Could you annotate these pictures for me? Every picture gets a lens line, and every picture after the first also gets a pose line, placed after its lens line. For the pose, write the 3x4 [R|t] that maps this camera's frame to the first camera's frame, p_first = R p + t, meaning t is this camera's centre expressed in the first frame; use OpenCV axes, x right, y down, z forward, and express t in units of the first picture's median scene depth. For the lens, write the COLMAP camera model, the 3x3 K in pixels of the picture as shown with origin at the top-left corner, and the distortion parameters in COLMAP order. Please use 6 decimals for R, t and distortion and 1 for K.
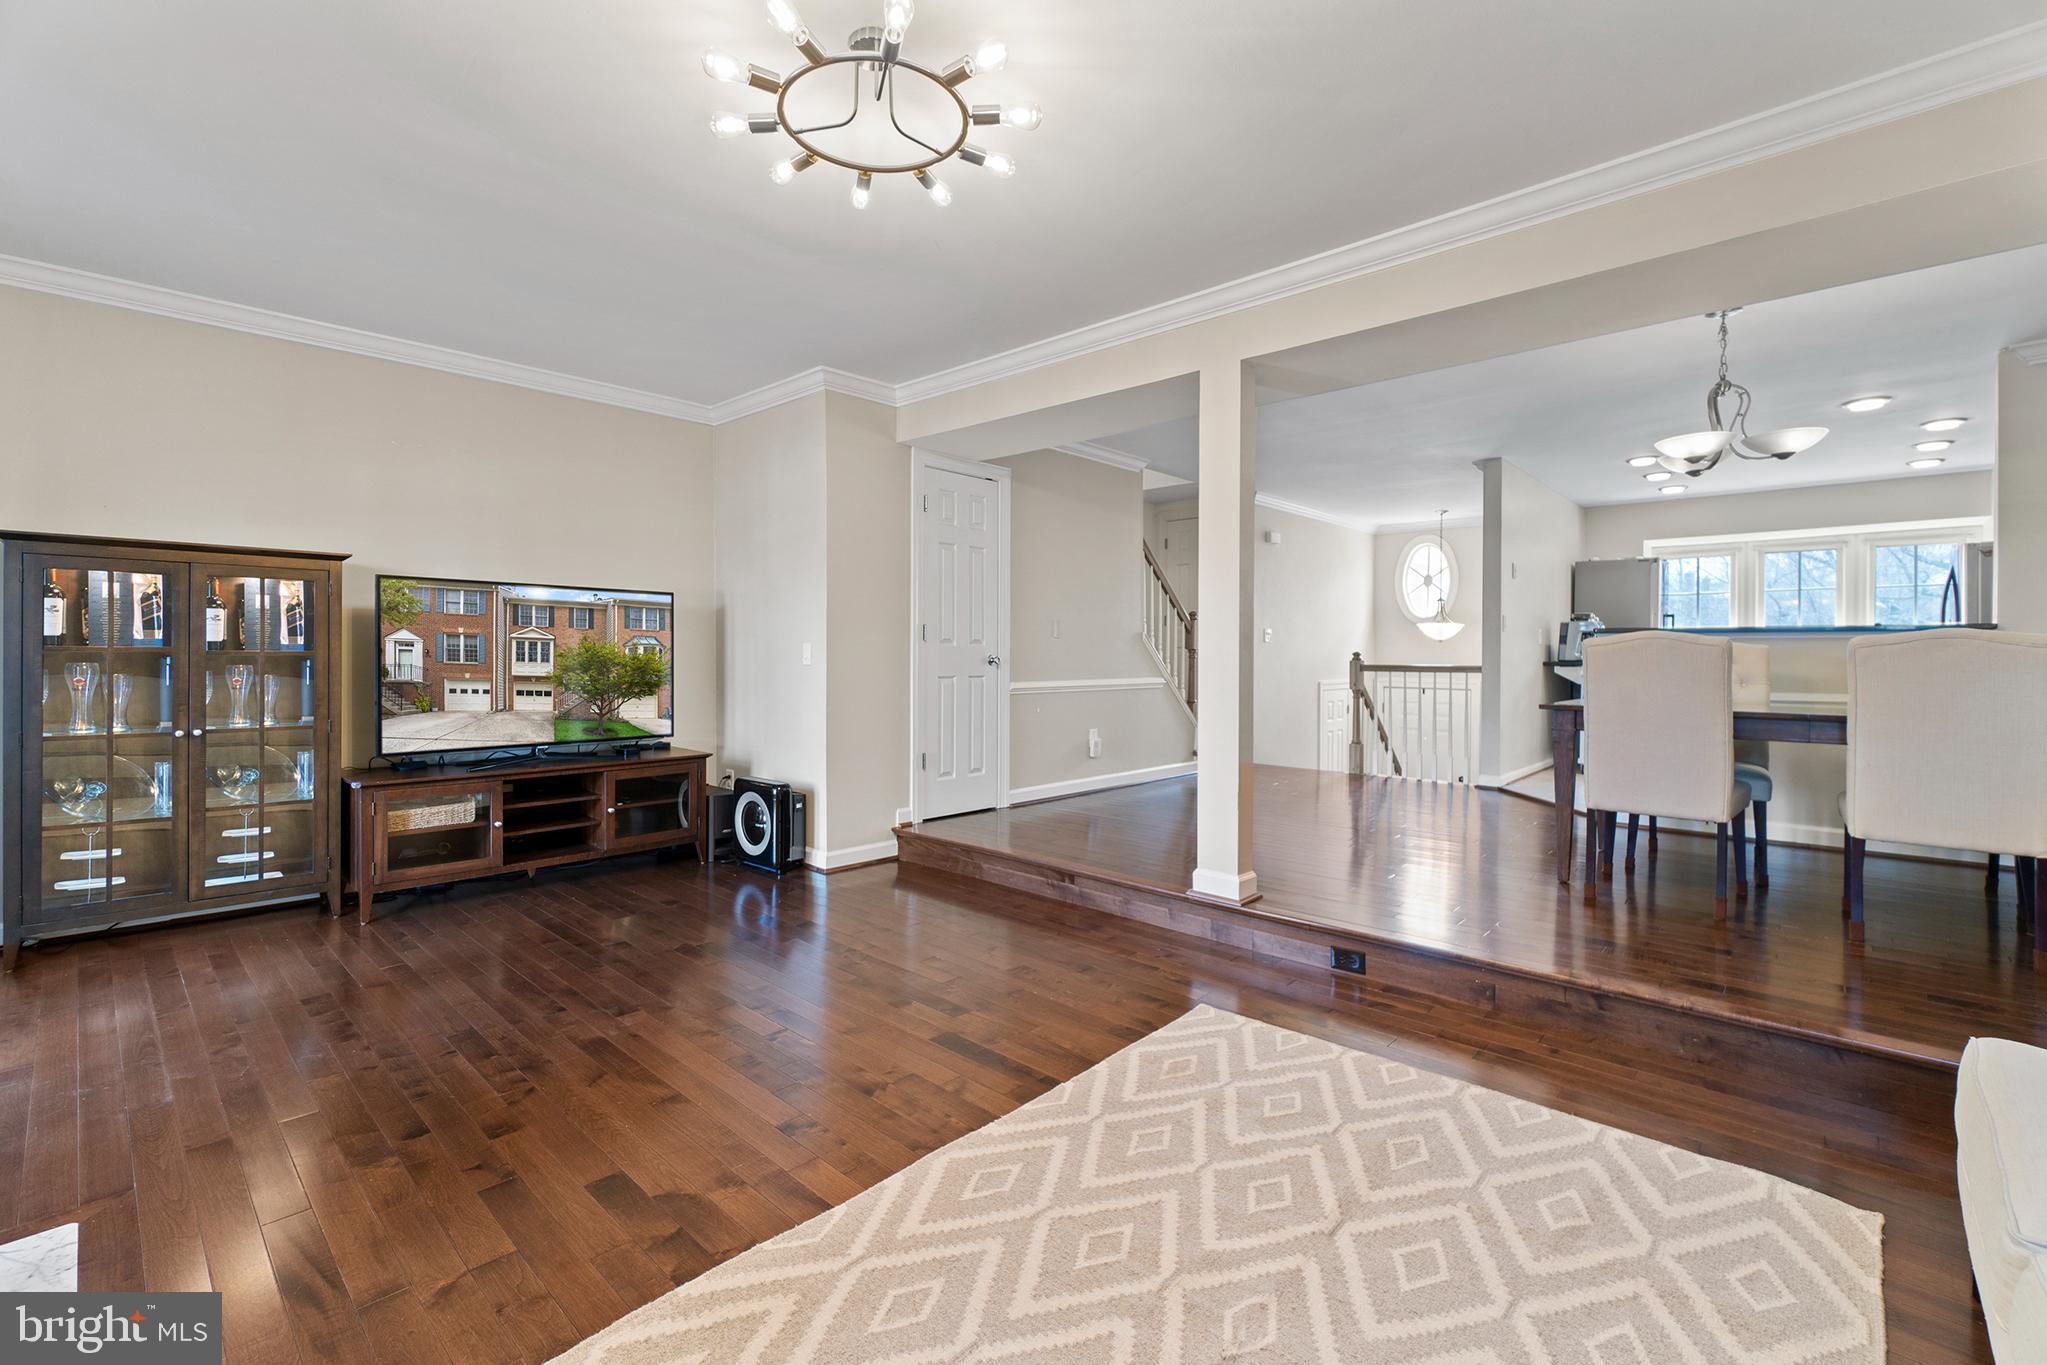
lens RADIAL K [[888.6, 0, 1012.8], [0, 888.6, 671.5], [0, 0, 1]] dist [-0.003119, -0.000202]
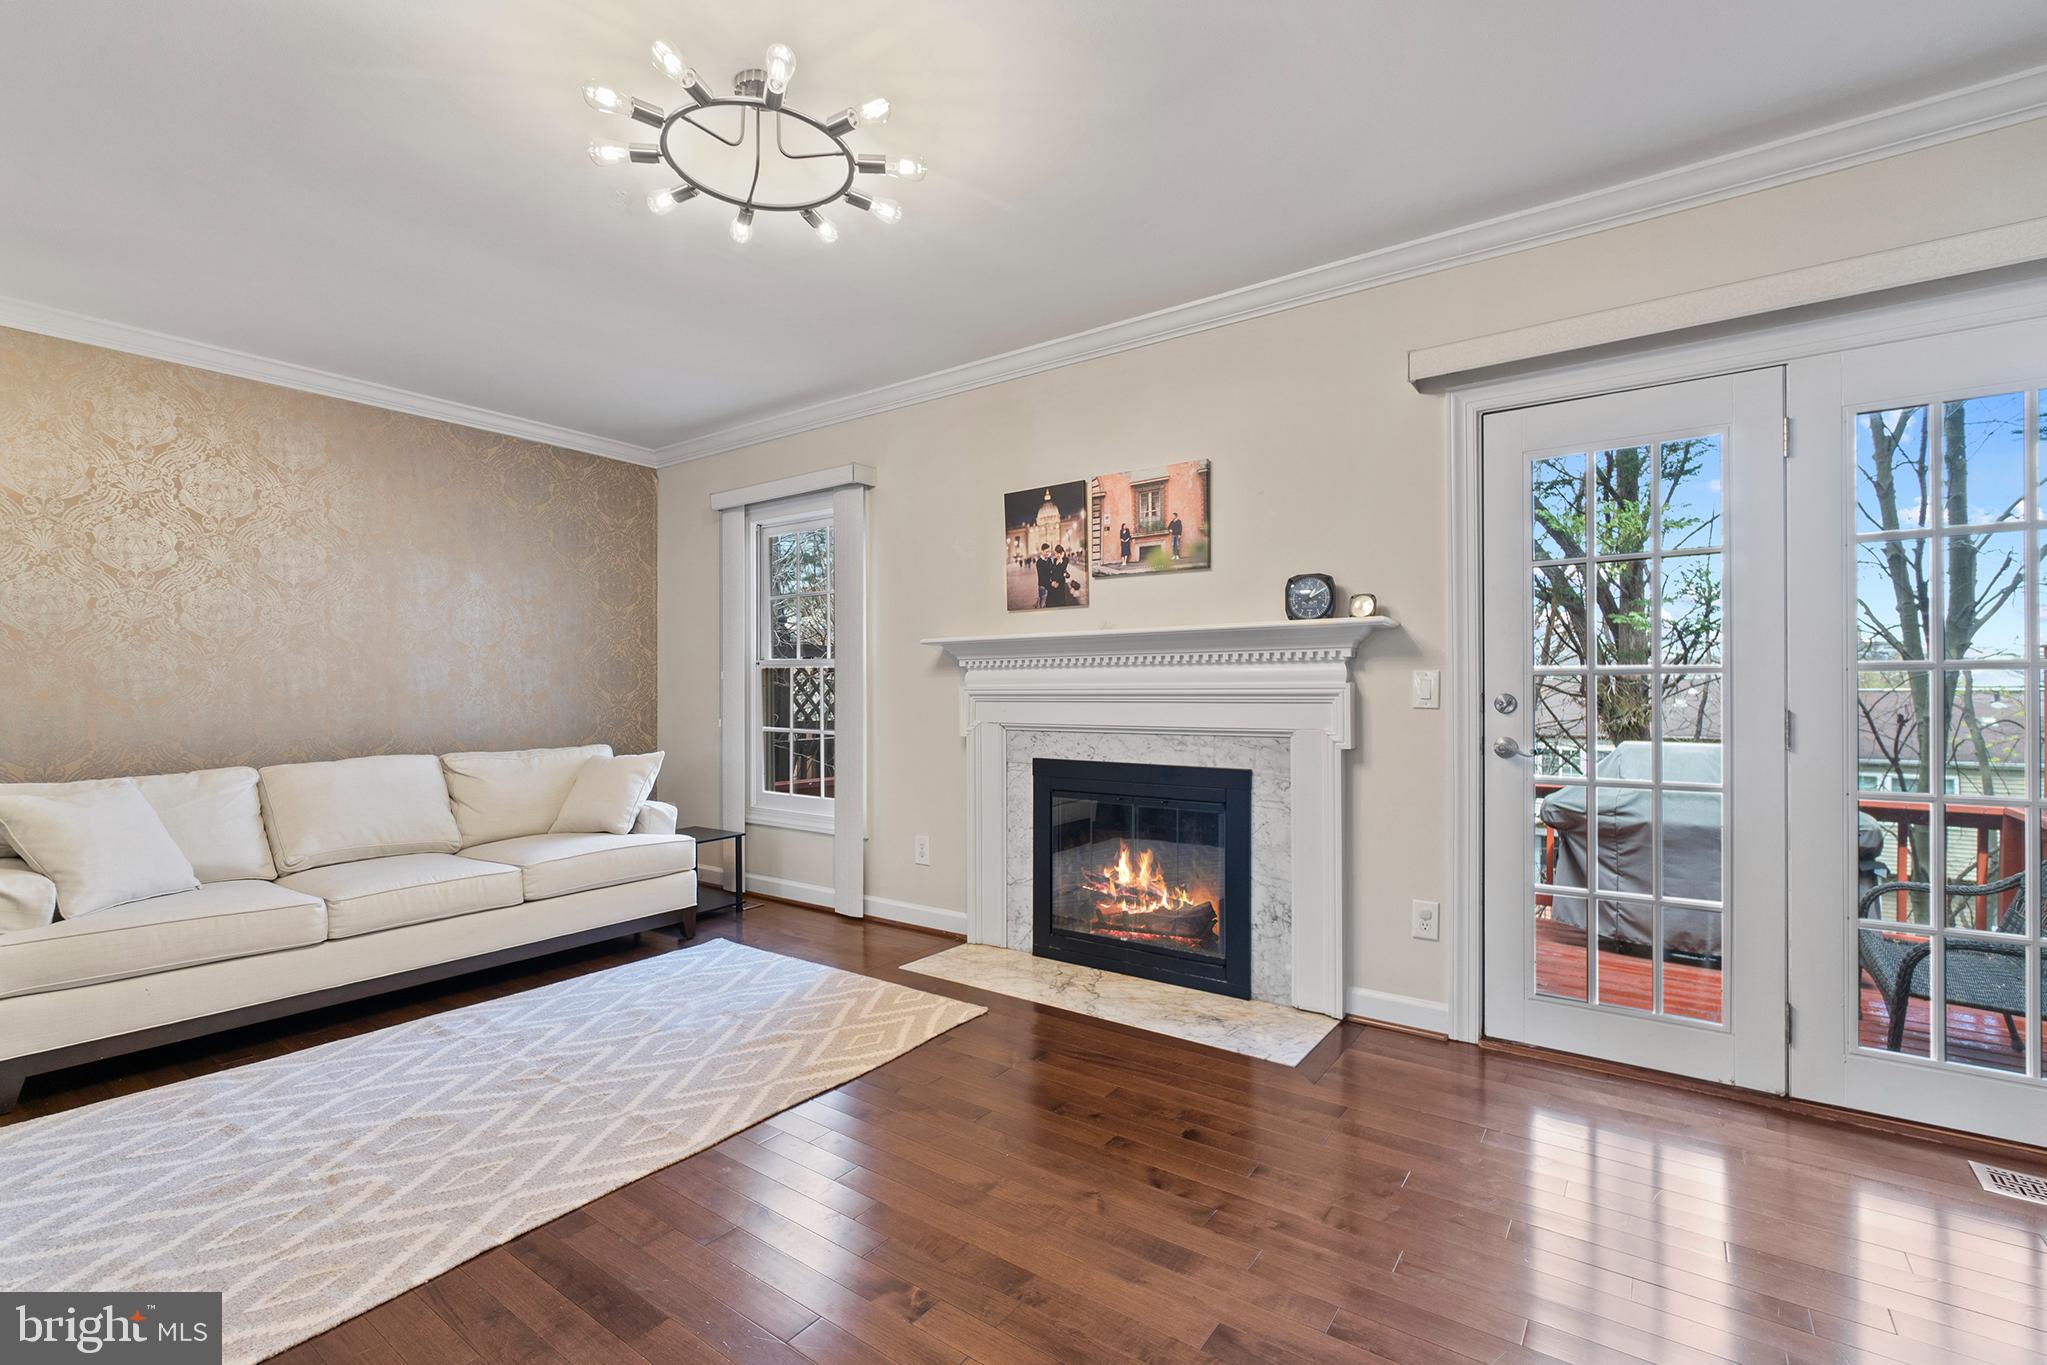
lens RADIAL K [[899.4, 0, 1019.6], [0, 899.4, 687.9], [0, 0, 1]] dist [-0.004775, -0.000453]
pose [[-0.991257, -0.003692, -0.131896, -0.163899], [-0.005707, 0.999873, 0.014904, -0.021189], [0.131824, 0.015526, -0.991152, 1.060770]]
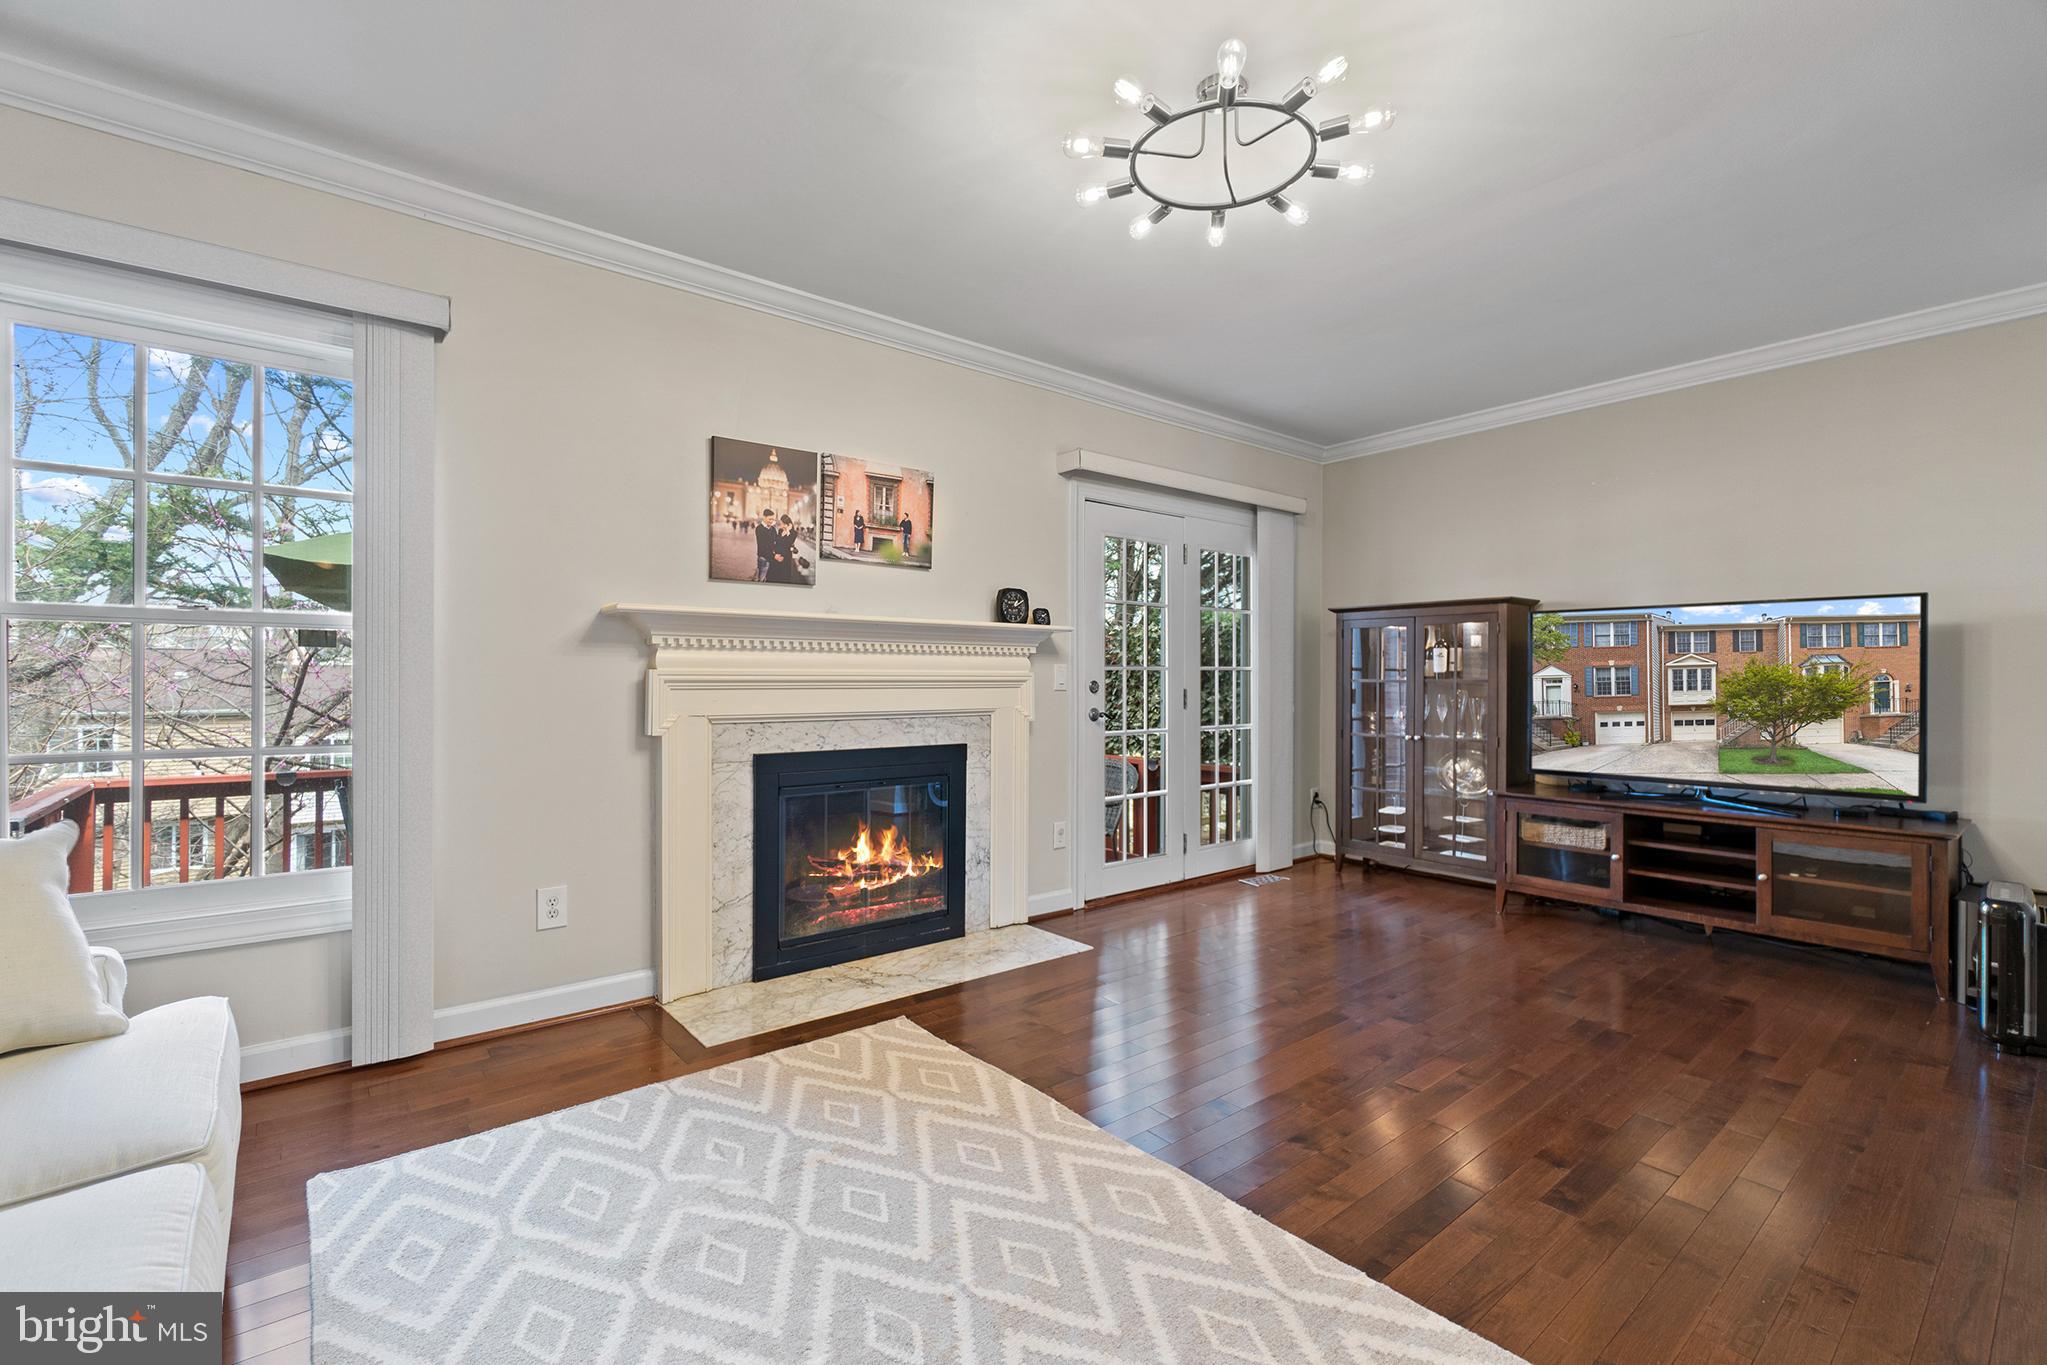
lens RADIAL K [[888.6, 0, 1012.8], [0, 888.6, 671.5], [0, 0, 1]] dist [-0.003119, -0.000202]
pose [[-0.131751, -0.012988, -0.991198, 0.469017], [-0.023829, 0.999667, -0.009931, -0.006051], [0.990996, 0.022311, -0.132017, 0.462304]]
